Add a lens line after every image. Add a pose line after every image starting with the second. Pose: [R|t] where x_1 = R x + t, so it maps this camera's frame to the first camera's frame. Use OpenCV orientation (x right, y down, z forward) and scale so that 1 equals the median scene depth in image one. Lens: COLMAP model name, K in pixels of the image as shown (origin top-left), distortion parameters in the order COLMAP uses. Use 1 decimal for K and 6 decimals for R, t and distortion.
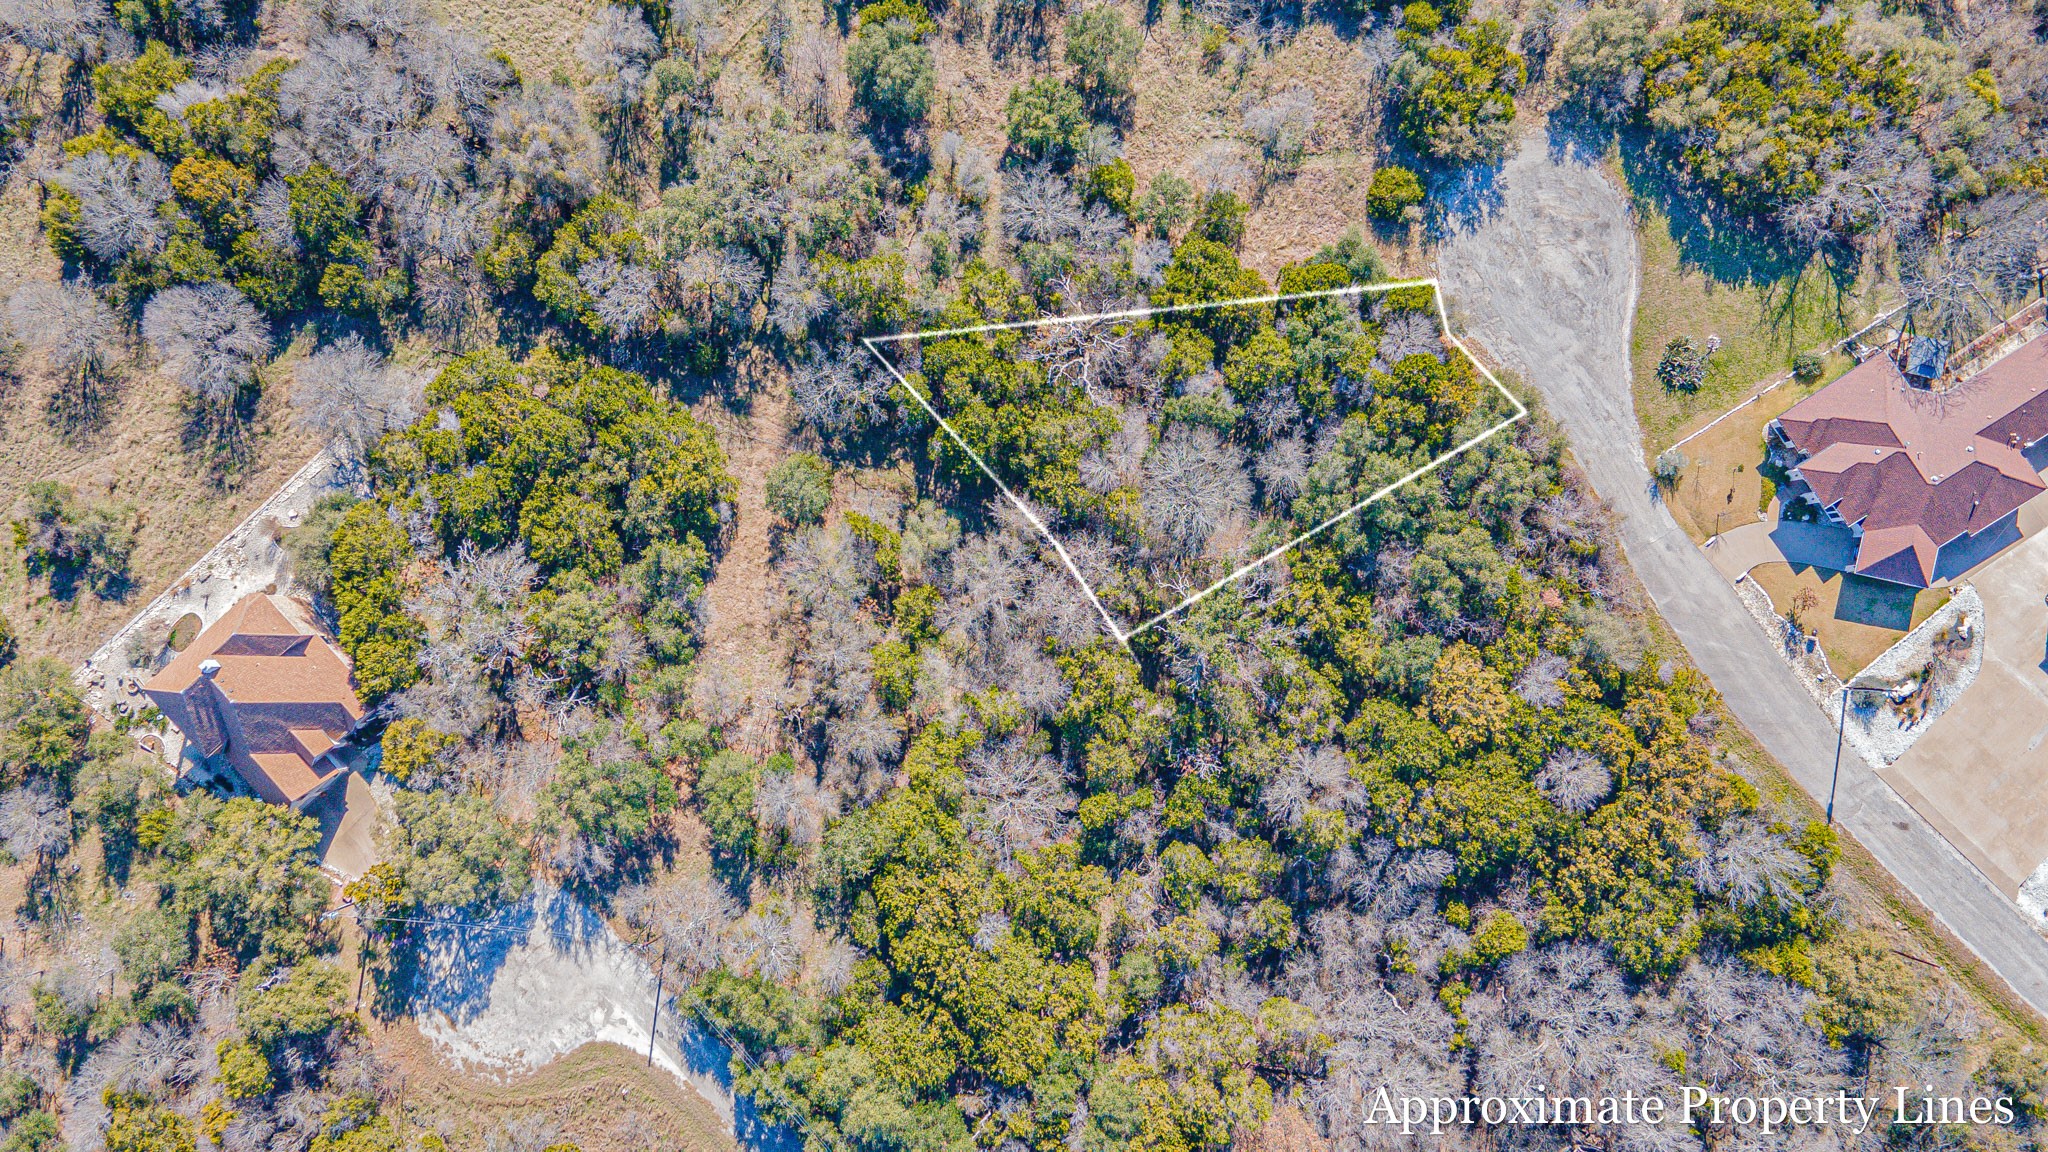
lens RADIAL K [[1491.0, 0, 1027.7], [0, 1491.0, 577.9], [0, 0, 1]] dist [0.013842, 0.052541]
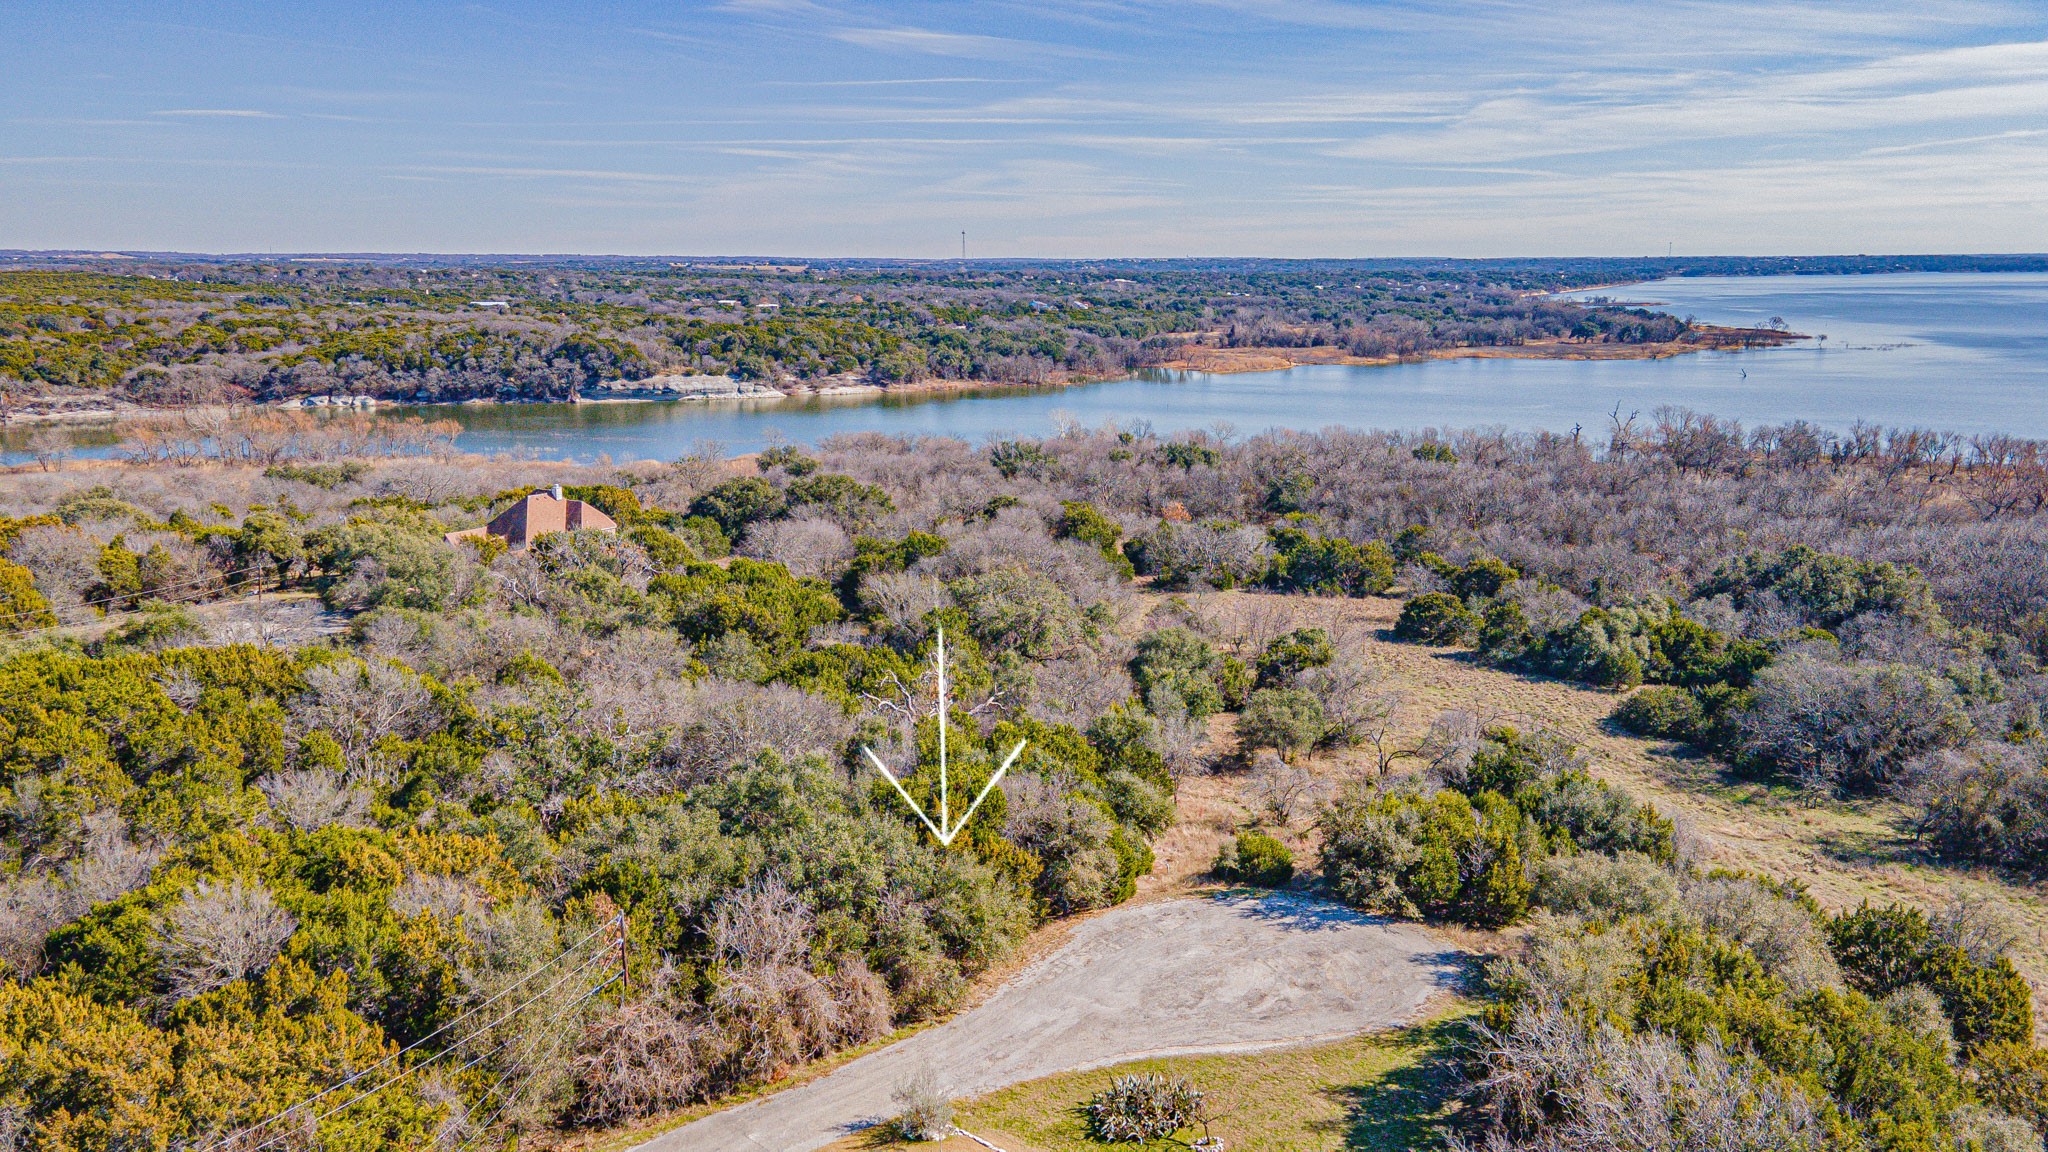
lens RADIAL K [[1491.0, 0, 1027.7], [0, 1491.0, 577.9], [0, 0, 1]] dist [0.013842, 0.052541]
pose [[0.260109, 0.231720, -0.937363, 0.817832], [-0.965434, 0.079272, -0.248302, -0.006343], [0.016770, 0.969547, 0.244330, 0.721810]]
